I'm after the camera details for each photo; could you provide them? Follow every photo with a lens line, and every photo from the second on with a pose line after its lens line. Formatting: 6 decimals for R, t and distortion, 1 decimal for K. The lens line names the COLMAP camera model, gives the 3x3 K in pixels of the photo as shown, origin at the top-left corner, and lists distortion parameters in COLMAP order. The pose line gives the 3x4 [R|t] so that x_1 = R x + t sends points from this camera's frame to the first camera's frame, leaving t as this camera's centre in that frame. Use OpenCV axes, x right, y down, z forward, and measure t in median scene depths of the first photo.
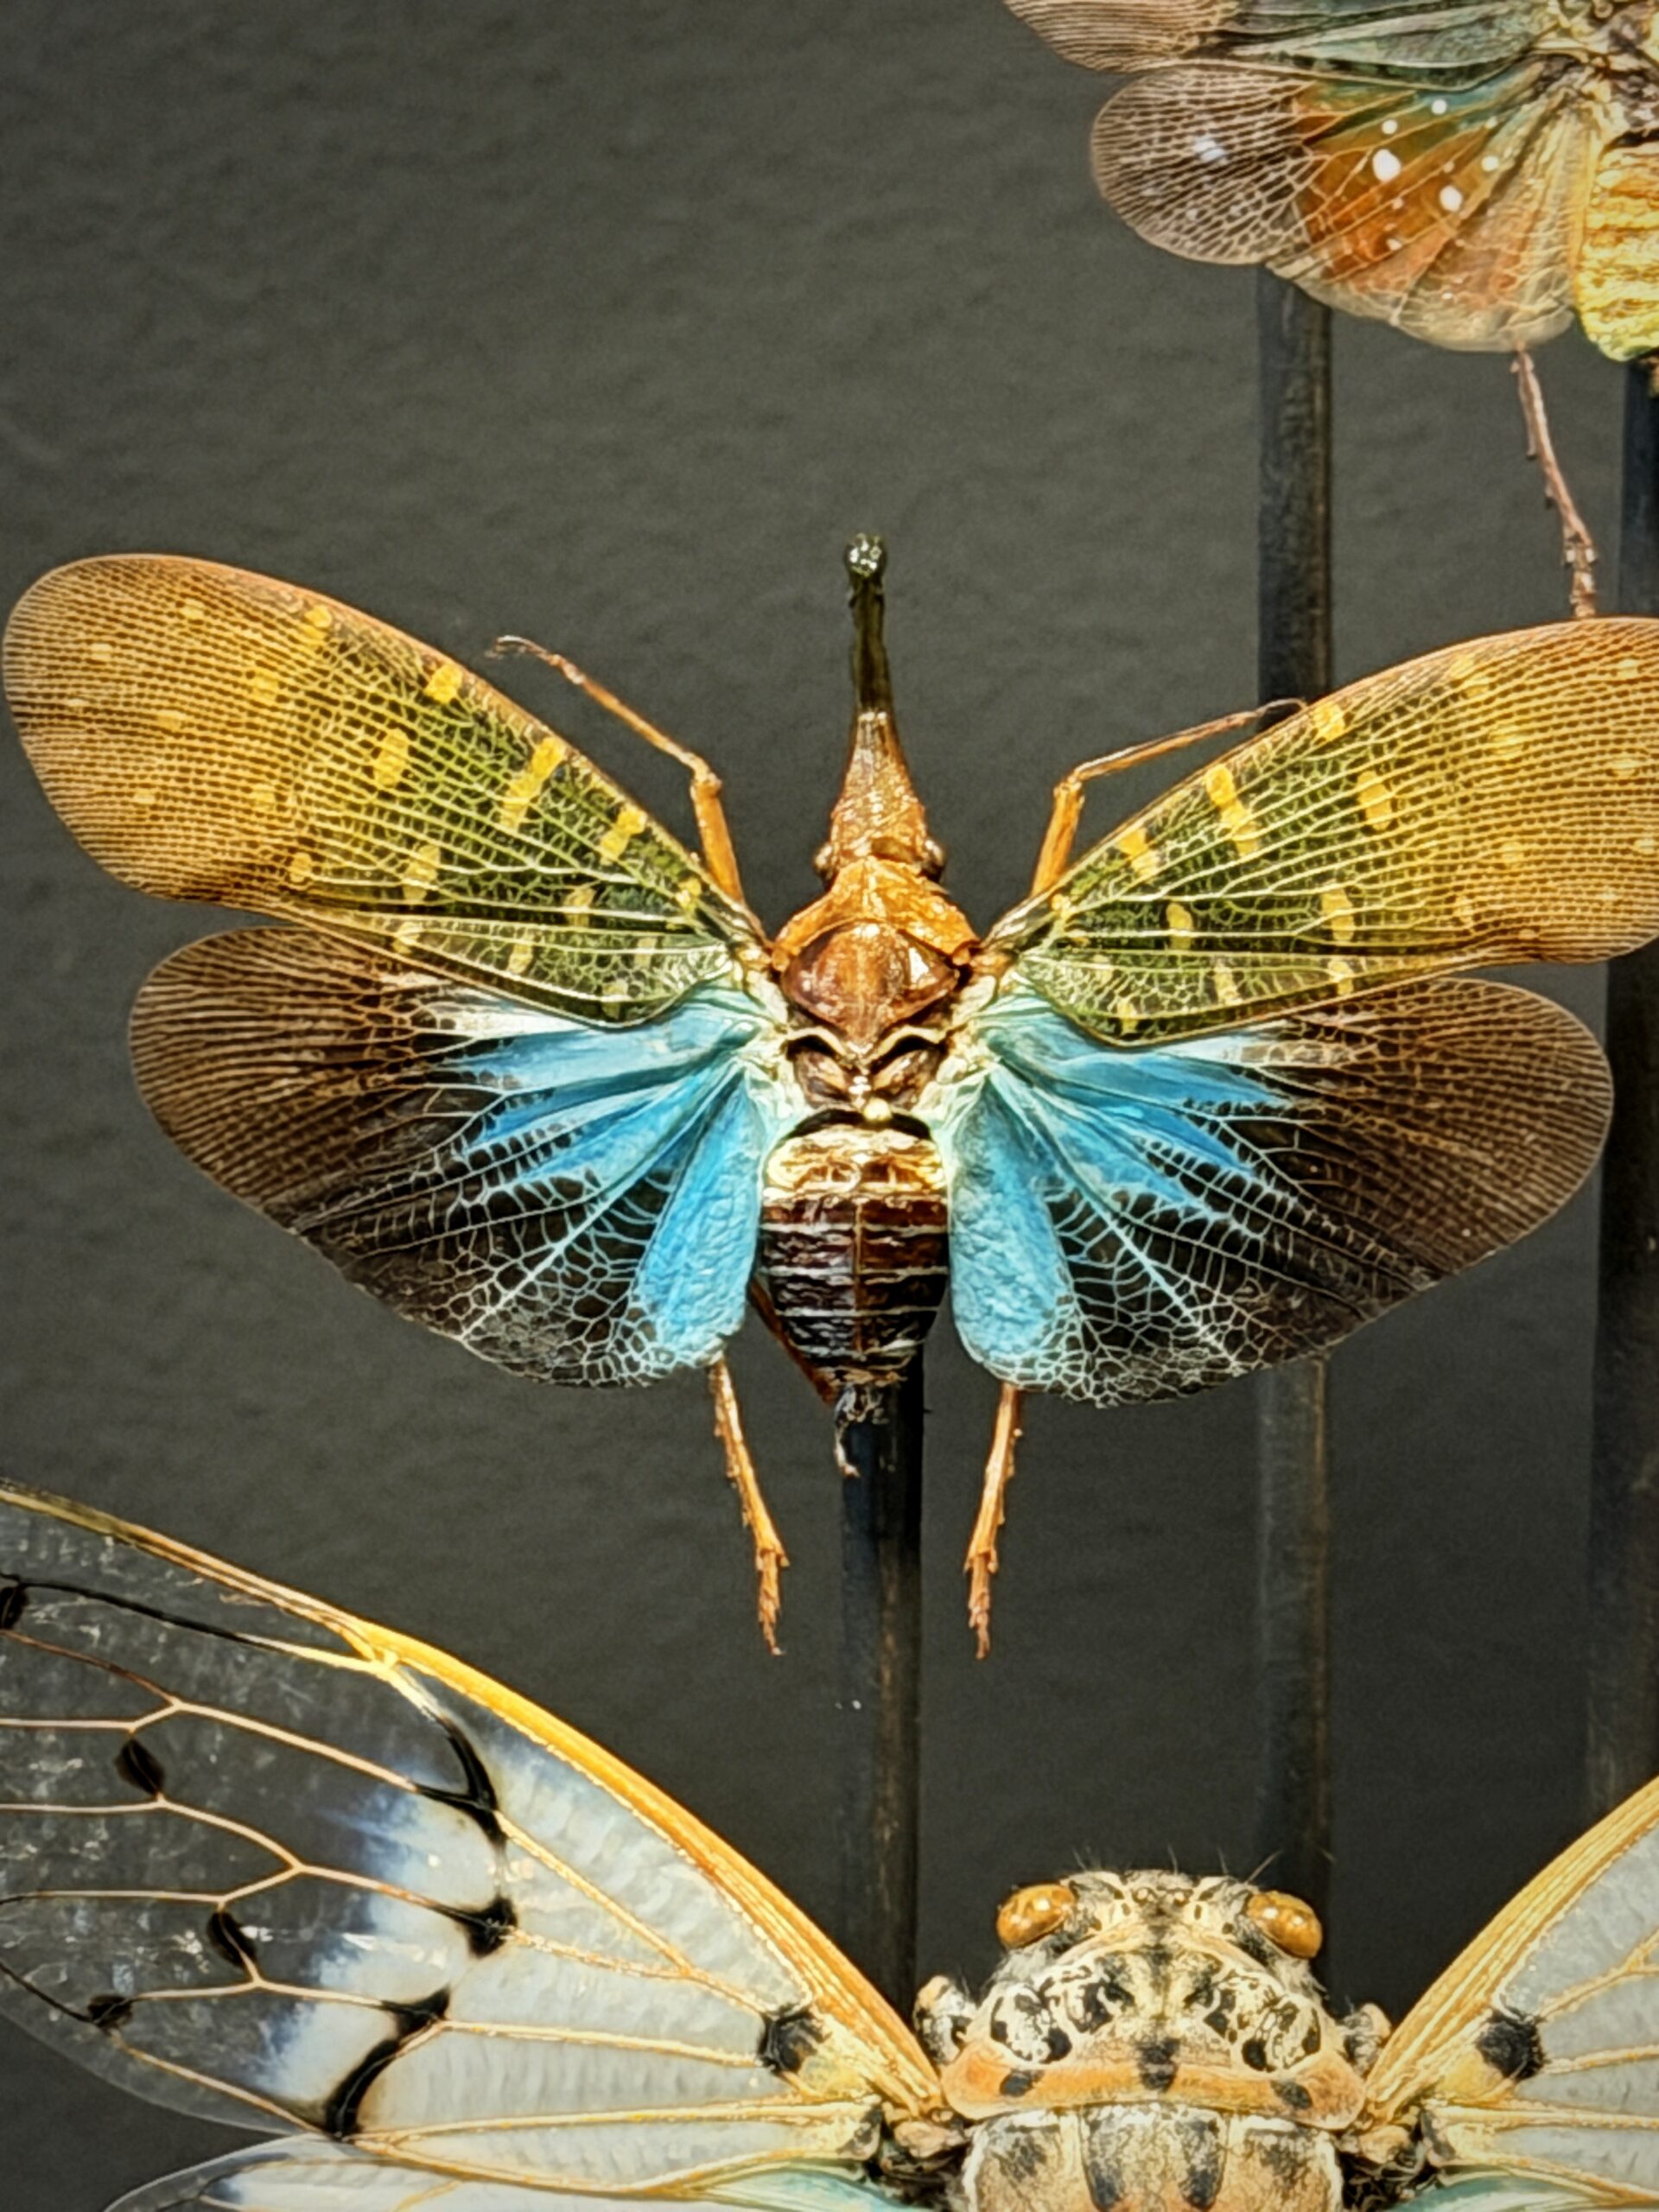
lens RADIAL K [[10023.9, 0, 832.6], [0, 10023.9, 1118.0], [0, 0, 1]] dist [0.160985, 0.000000]
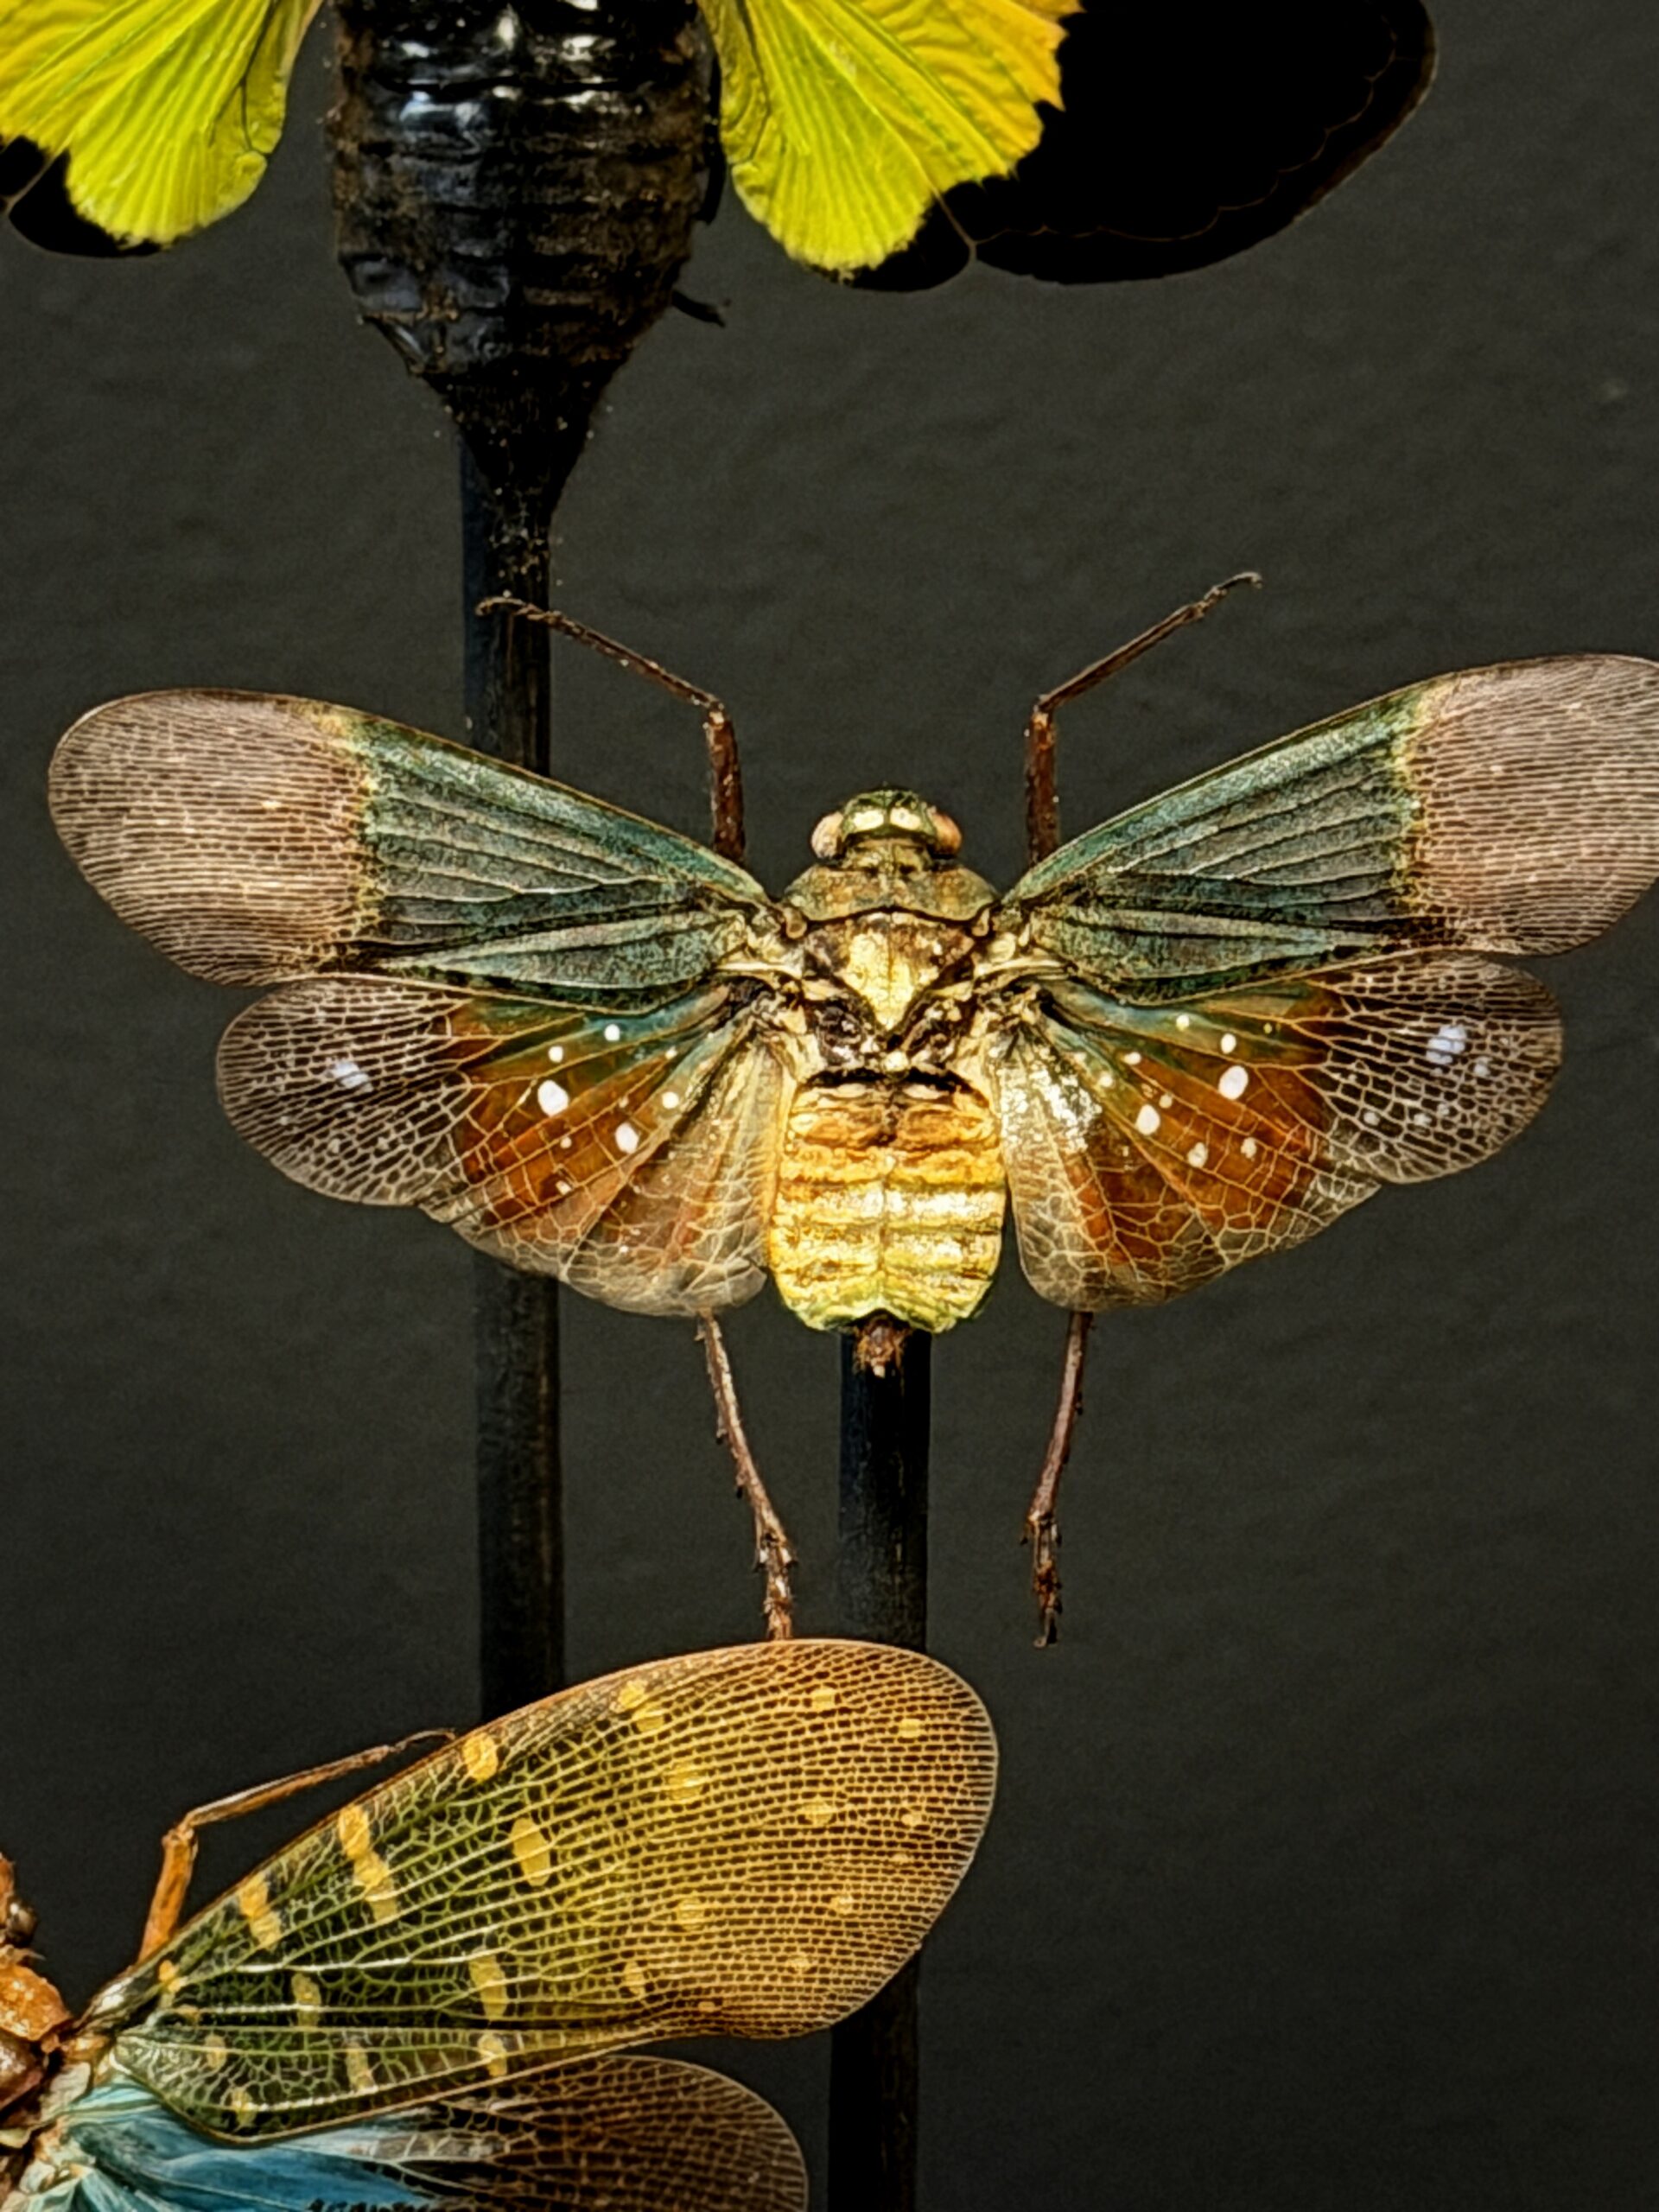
lens RADIAL K [[10023.9, 0, 834.3], [0, 10023.9, 1113.3], [0, 0, 1]] dist [0.160985, 0.000000]
pose [[0.999982, -0.004614, -0.003937, 0.083889], [0.004823, 0.998482, 0.054869, -0.142728], [0.003678, -0.054887, 0.998486, 0.138956]]
